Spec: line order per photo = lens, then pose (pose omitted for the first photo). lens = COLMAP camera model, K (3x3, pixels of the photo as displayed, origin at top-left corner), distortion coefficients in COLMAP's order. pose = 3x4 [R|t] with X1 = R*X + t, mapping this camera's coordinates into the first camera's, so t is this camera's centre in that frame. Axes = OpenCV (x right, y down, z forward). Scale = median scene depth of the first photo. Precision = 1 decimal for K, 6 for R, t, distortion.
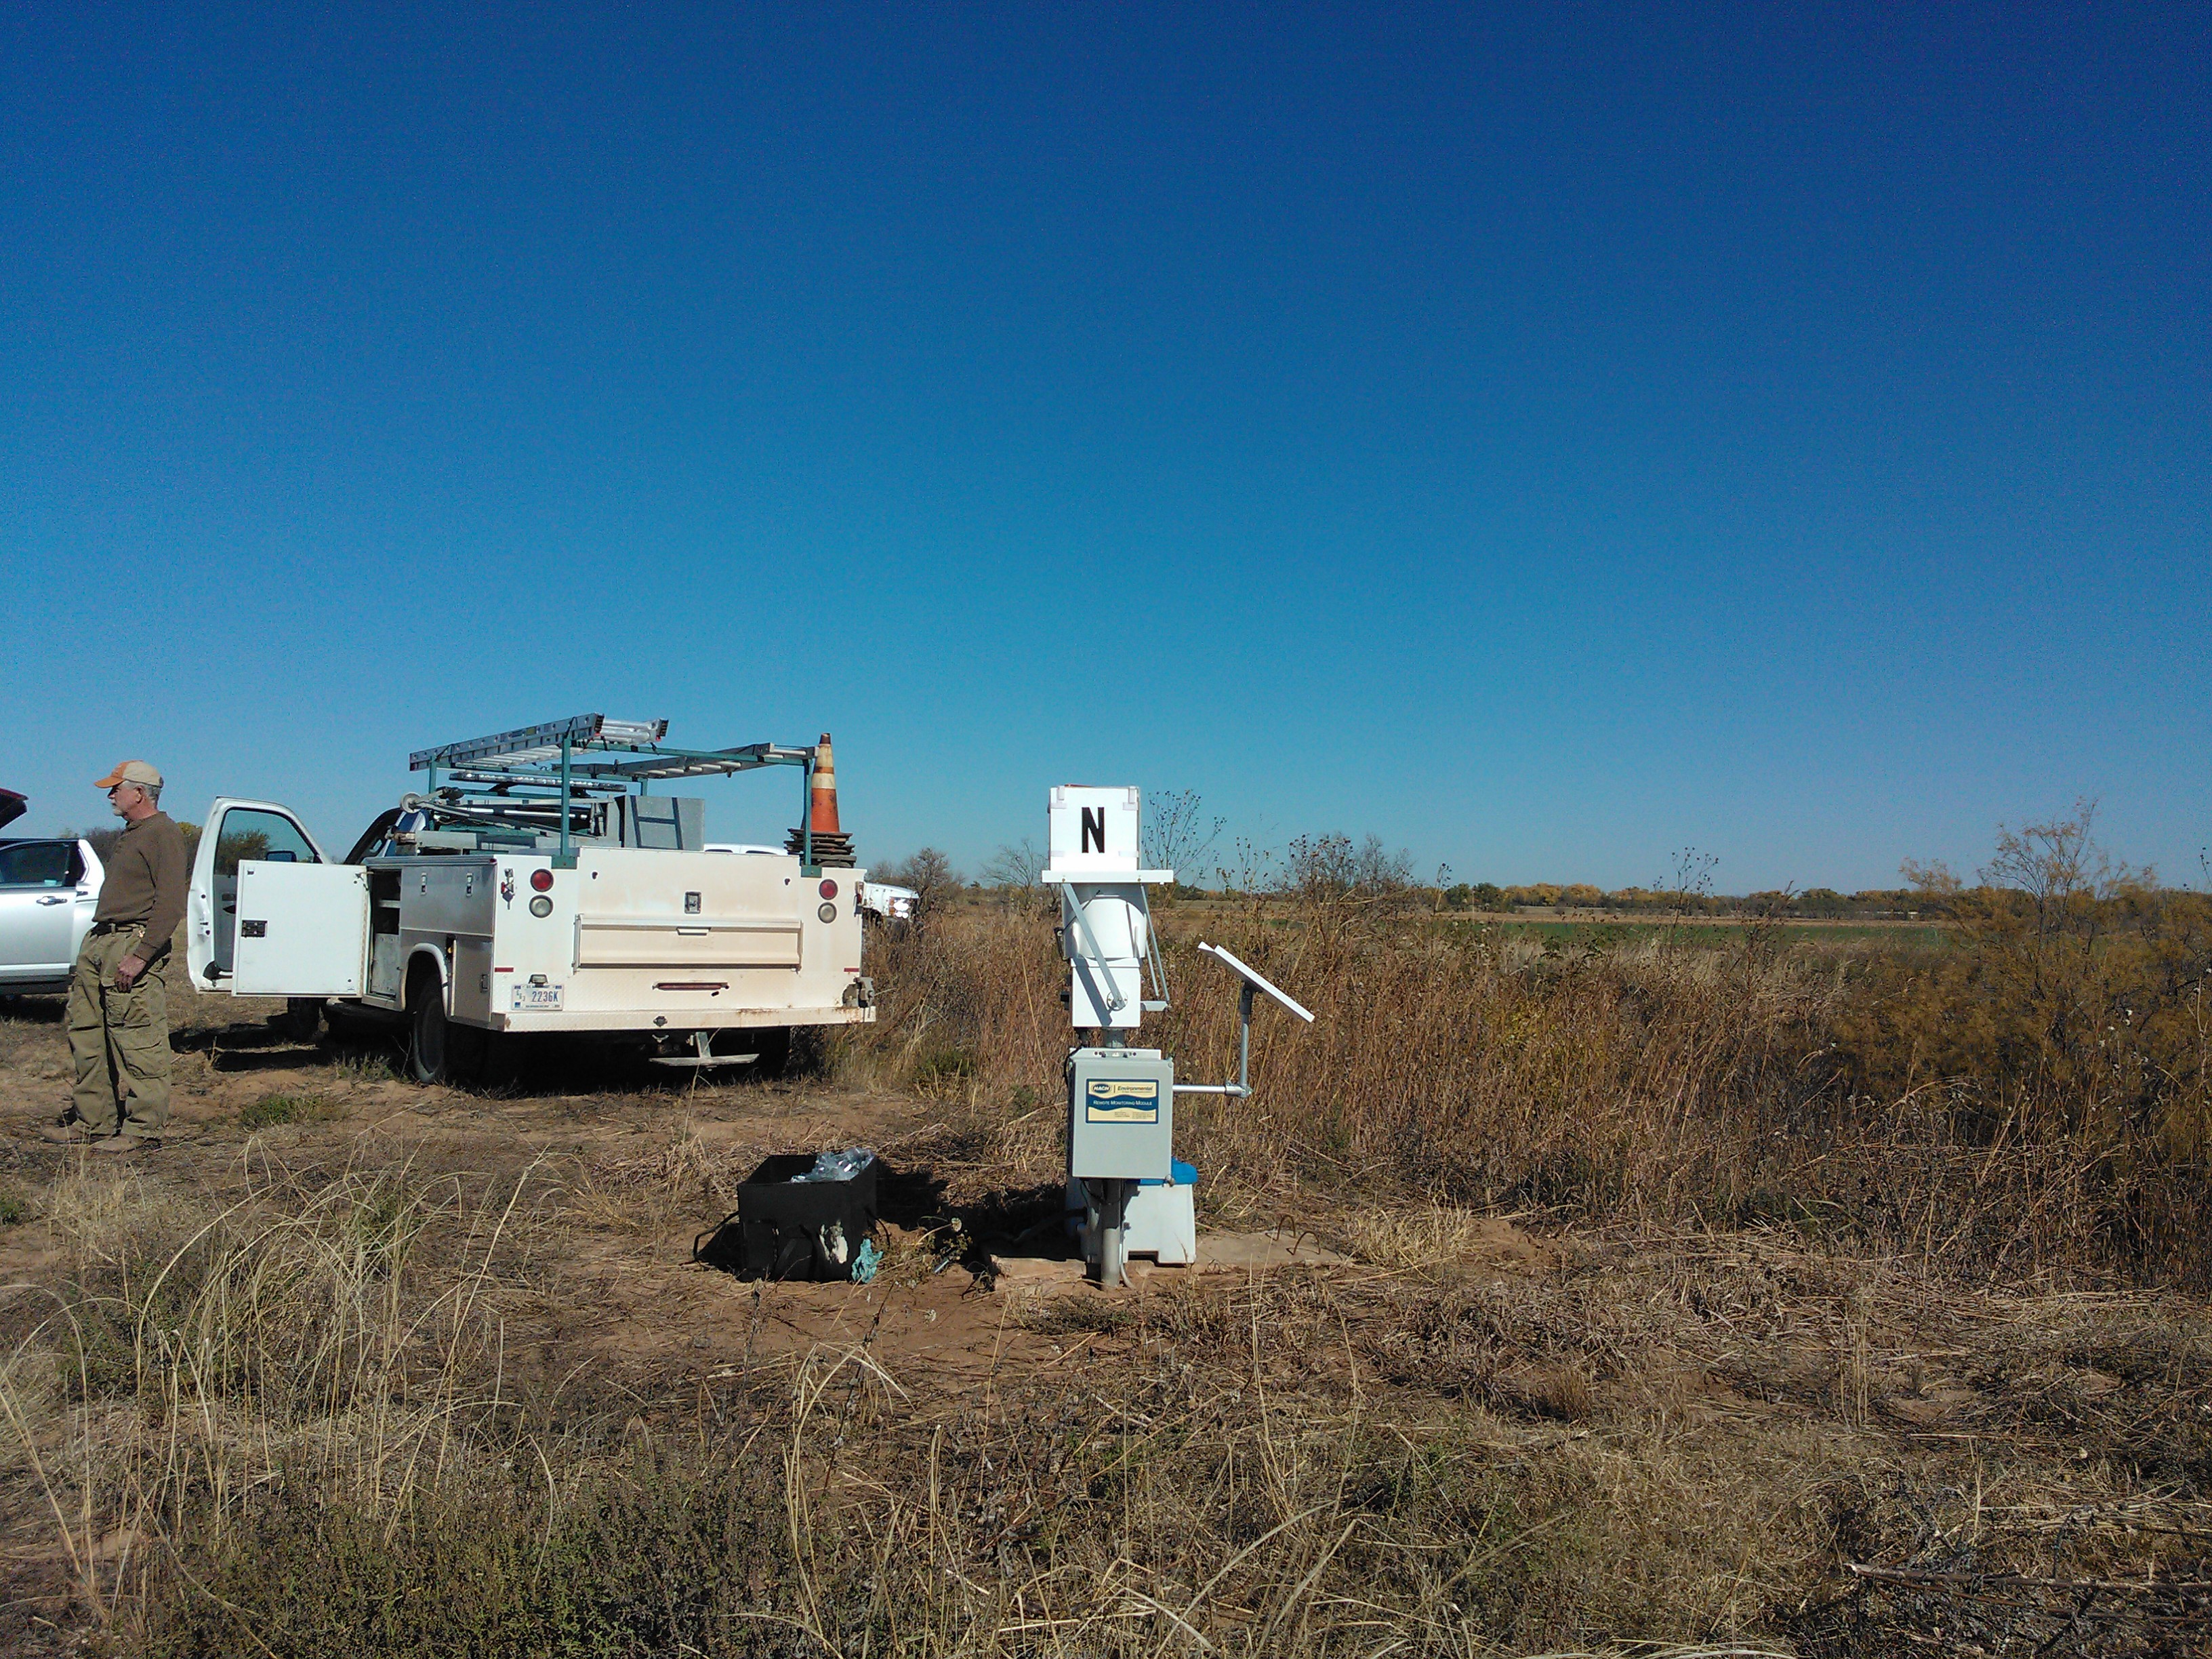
lens RADIAL K [[1858.6, 0, 1109.9], [0, 1858.6, 825.6], [0, 0, 1]] dist [-0.004824, -0.043029]
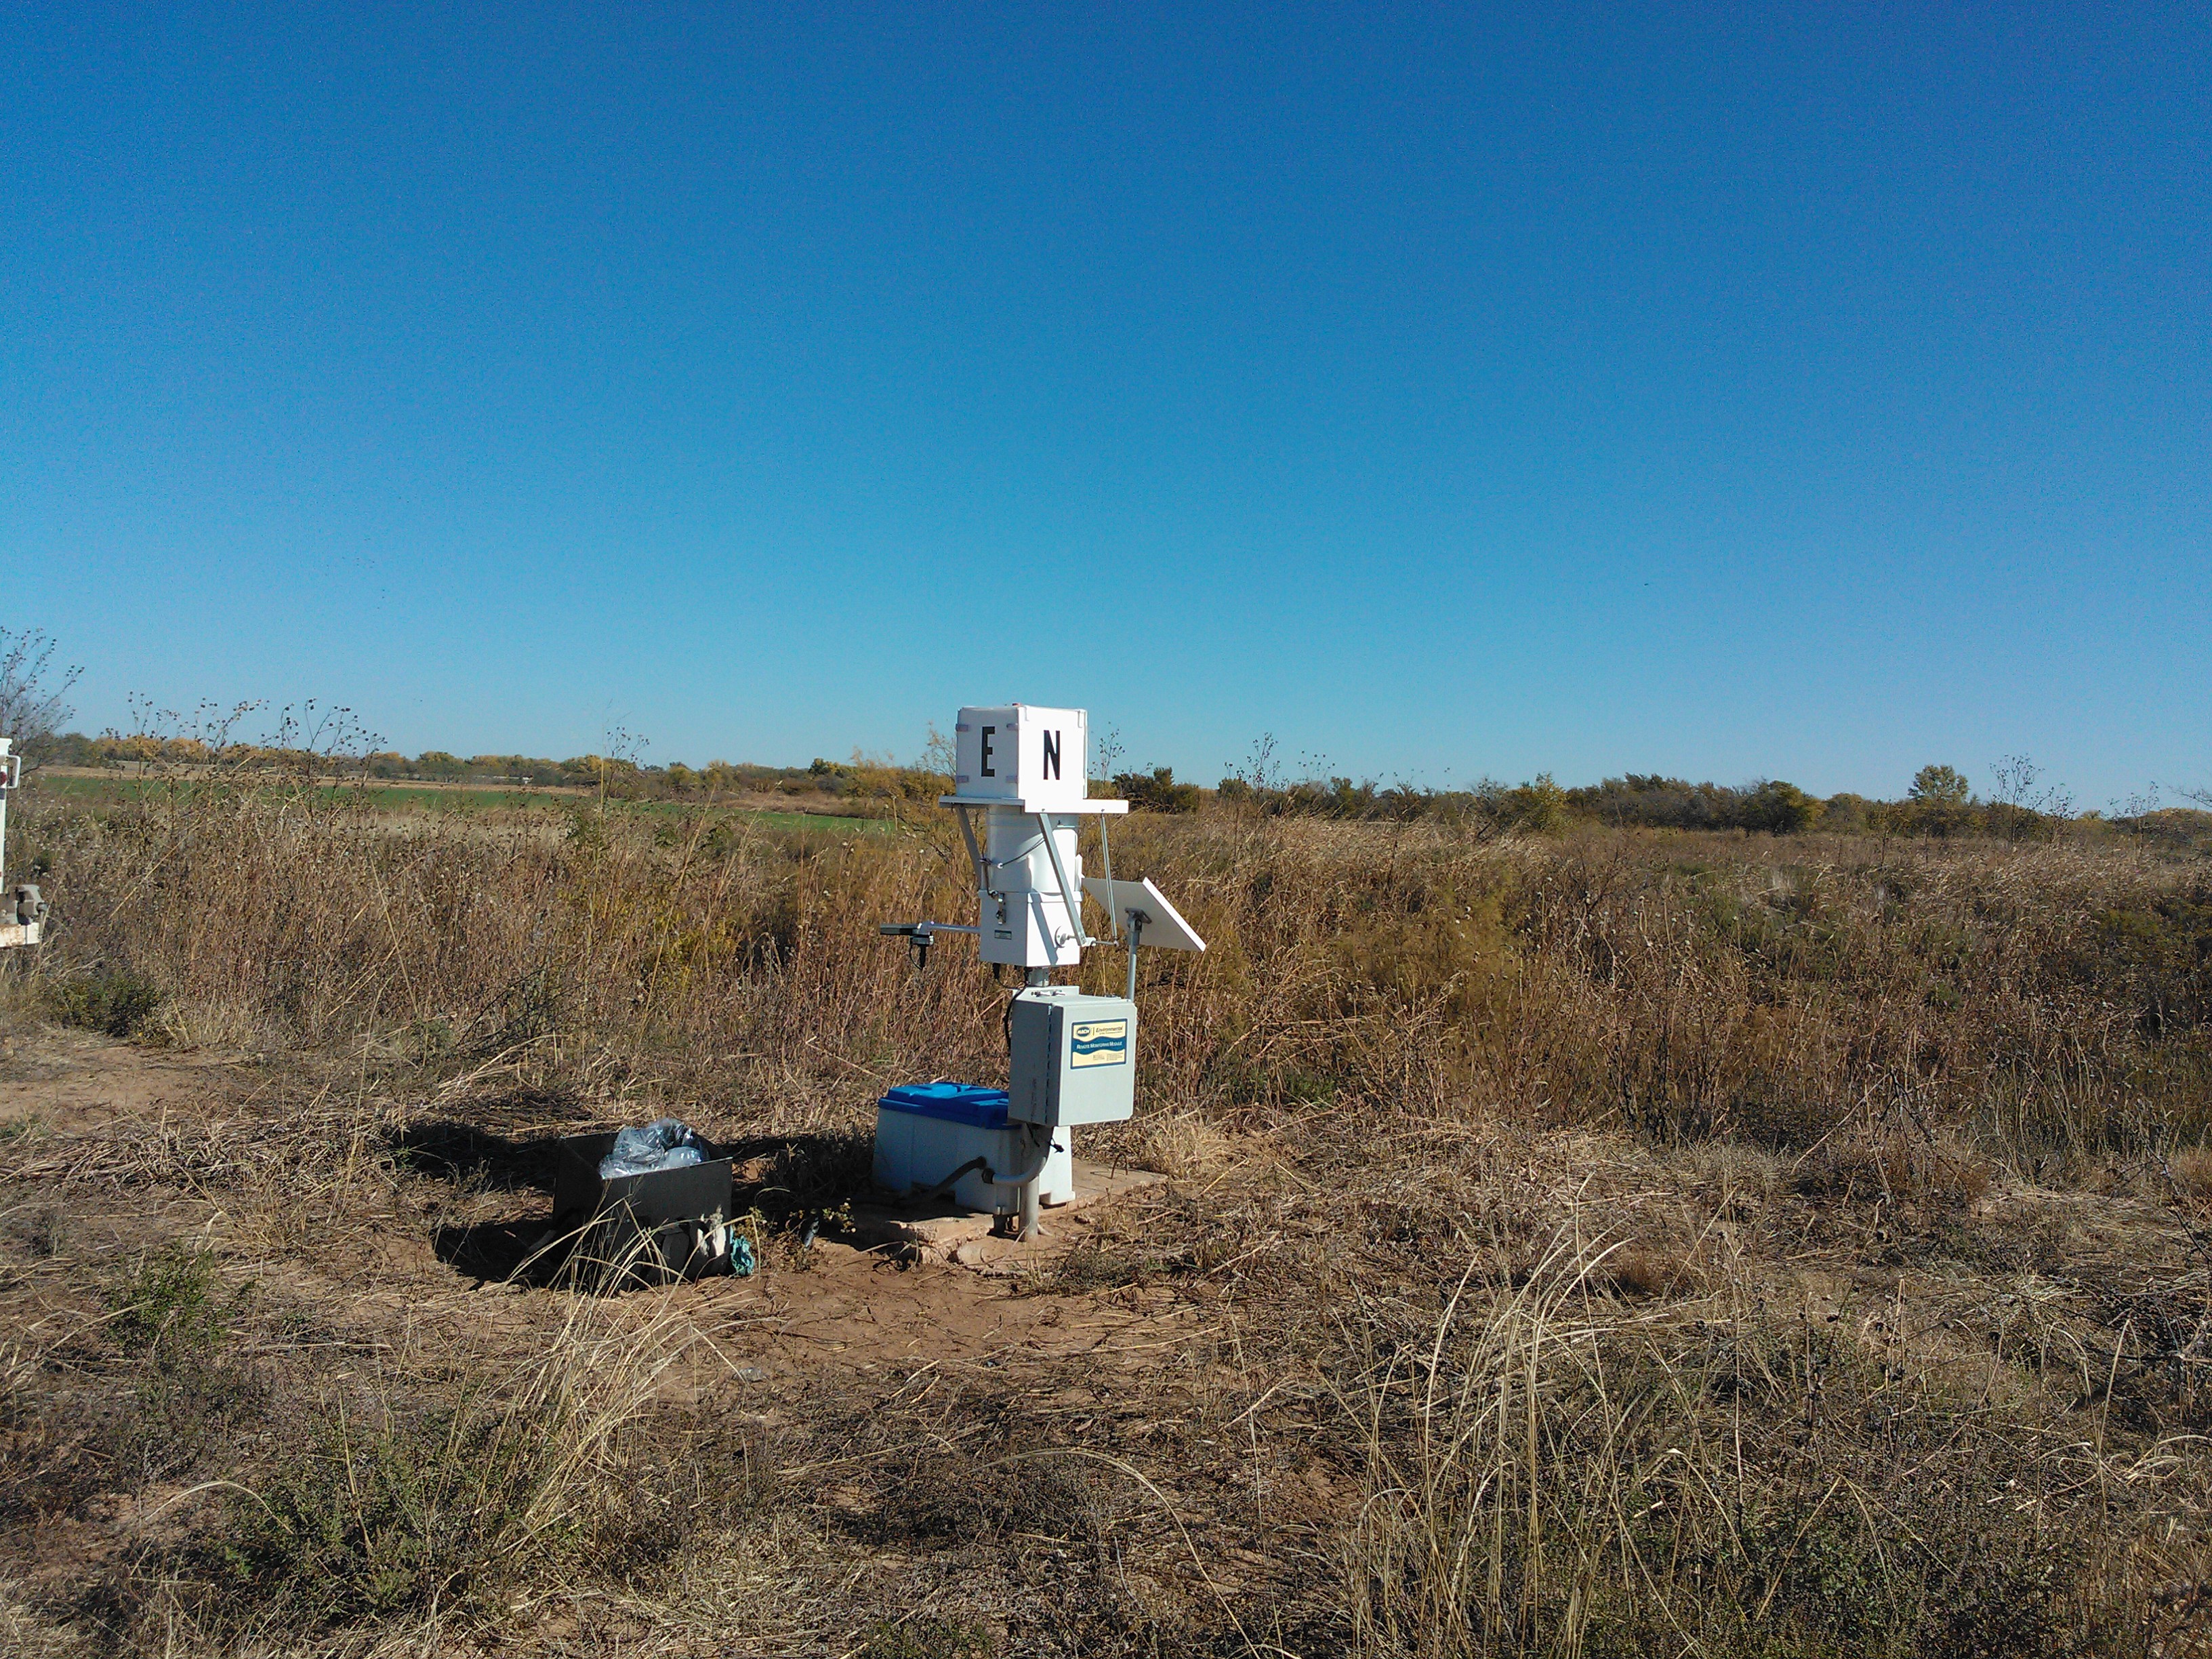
lens RADIAL K [[1858.6, 0, 1110.4], [0, 1858.6, 838.2], [0, 0, 1]] dist [-0.004824, -0.043029]
pose [[0.741839, -0.000421, 0.670578, -0.608953], [-0.054580, 0.996644, 0.061006, -0.014463], [-0.668353, -0.081857, 0.739326, 0.291483]]
